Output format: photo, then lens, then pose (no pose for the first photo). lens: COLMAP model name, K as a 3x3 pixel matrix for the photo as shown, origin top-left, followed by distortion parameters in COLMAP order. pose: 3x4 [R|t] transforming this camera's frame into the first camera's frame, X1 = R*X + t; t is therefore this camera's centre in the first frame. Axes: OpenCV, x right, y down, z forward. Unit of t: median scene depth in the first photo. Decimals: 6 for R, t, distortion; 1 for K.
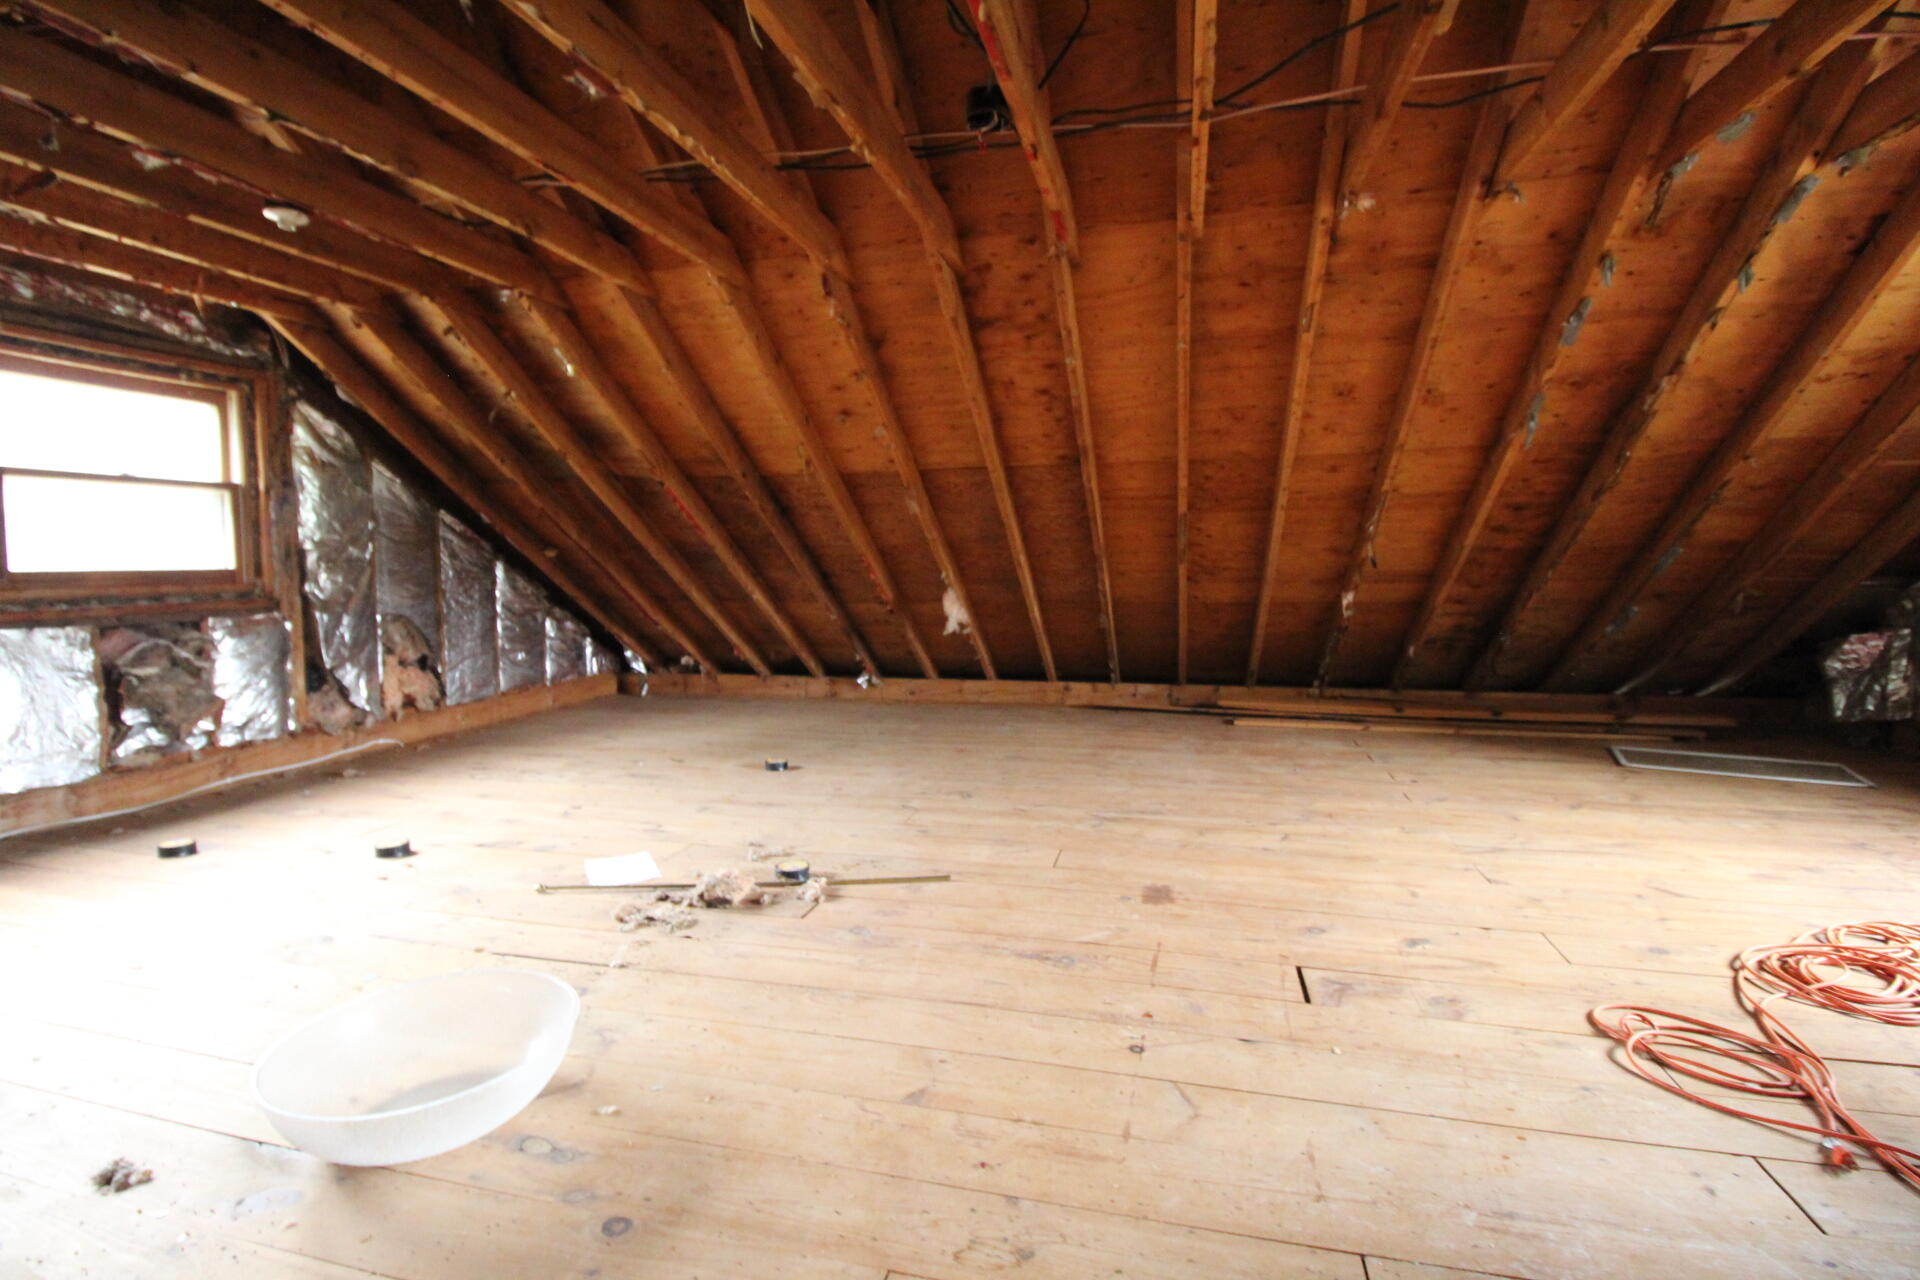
lens RADIAL K [[881.3, 0, 959.3], [0, 881.3, 639.9], [0, 0, 1]] dist [0.000467, -0.000004]
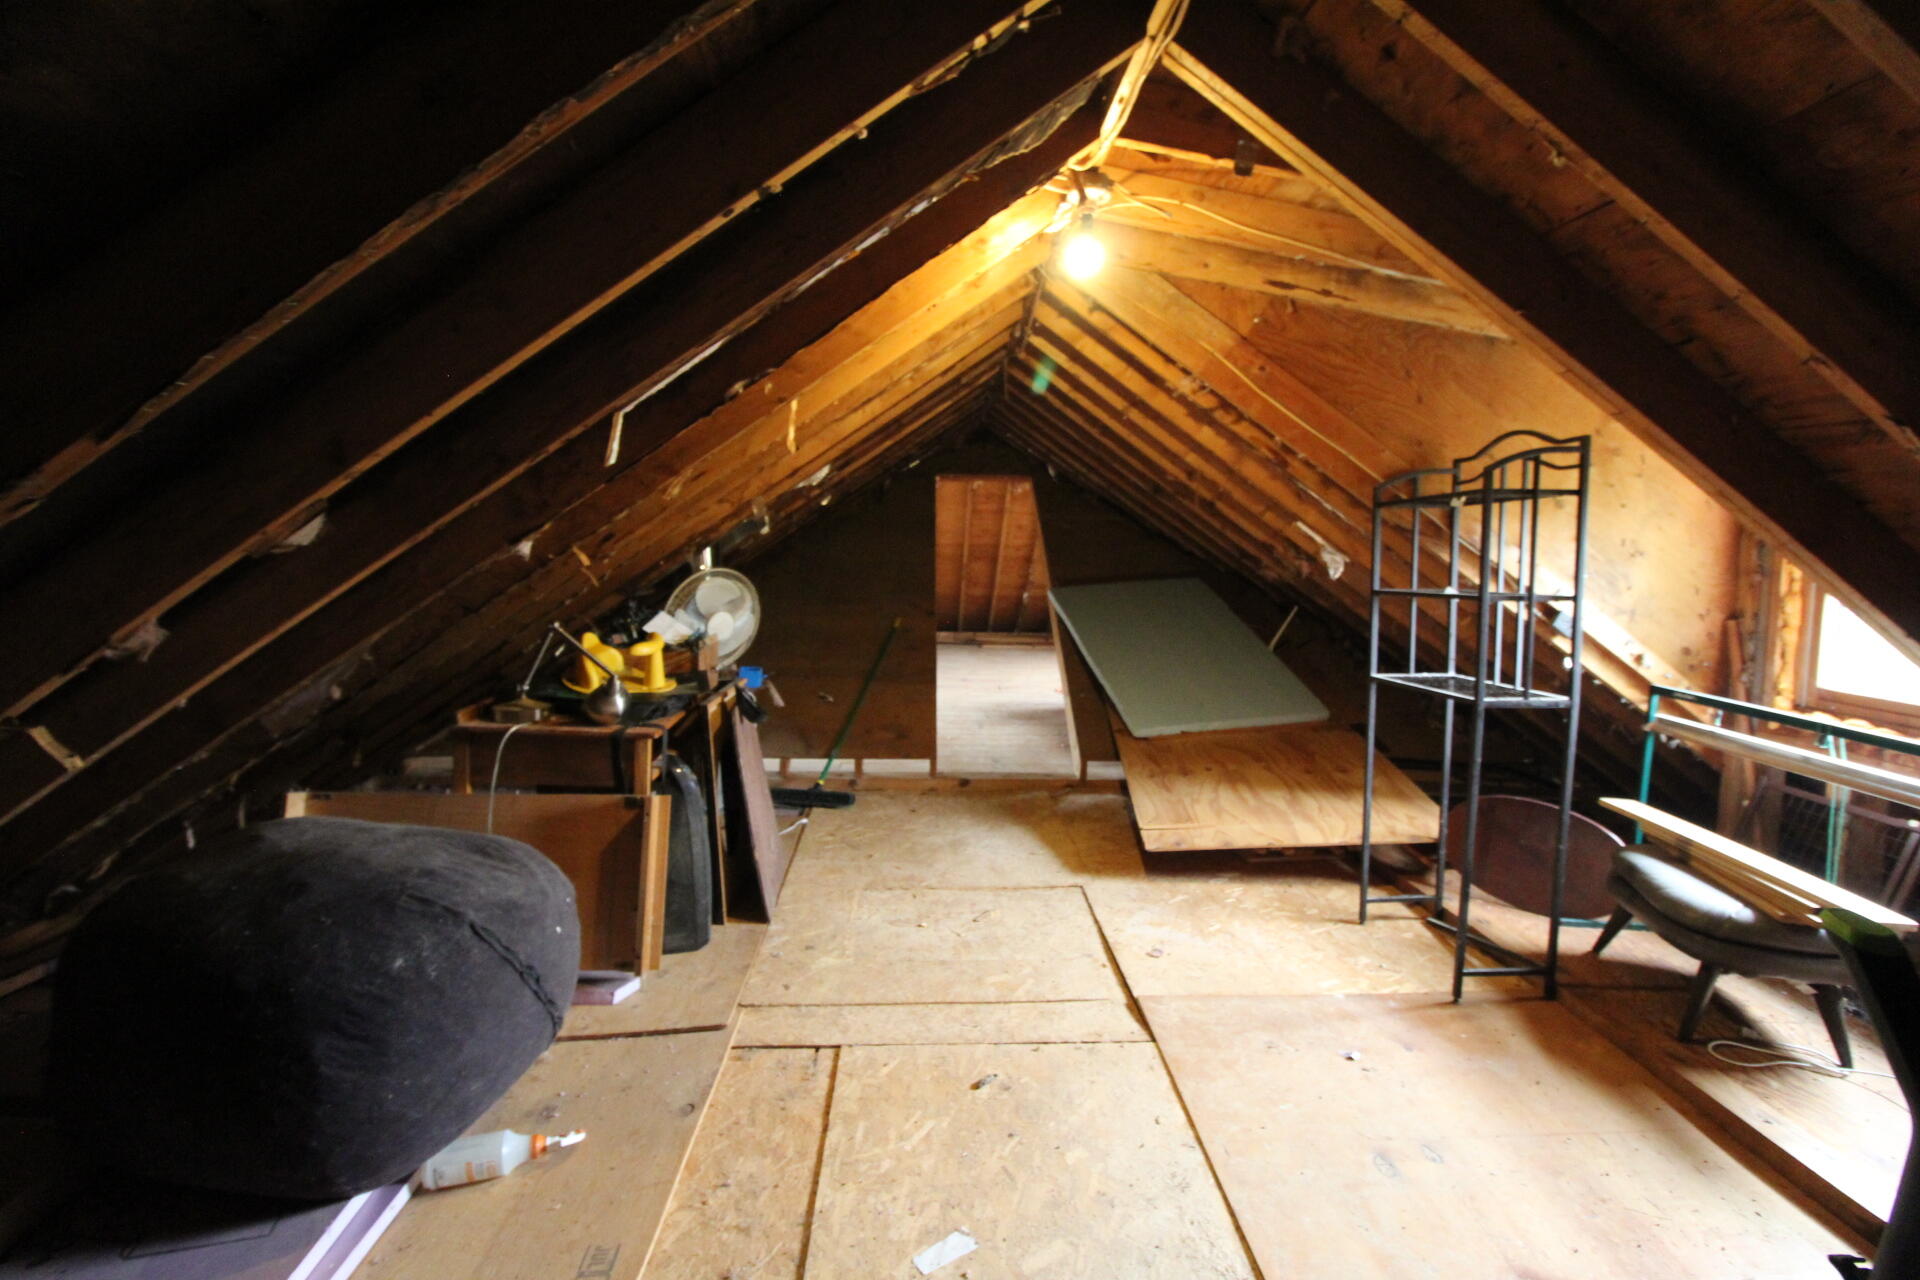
lens RADIAL K [[881.3, 0, 961.9], [0, 881.3, 640.0], [0, 0, 1]] dist [0.000467, -0.000004]
pose [[0.959458, 0.001238, 0.281851, -0.517310], [-0.007195, 0.999772, 0.020104, 0.037591], [-0.281761, -0.021317, 0.959248, -1.589017]]
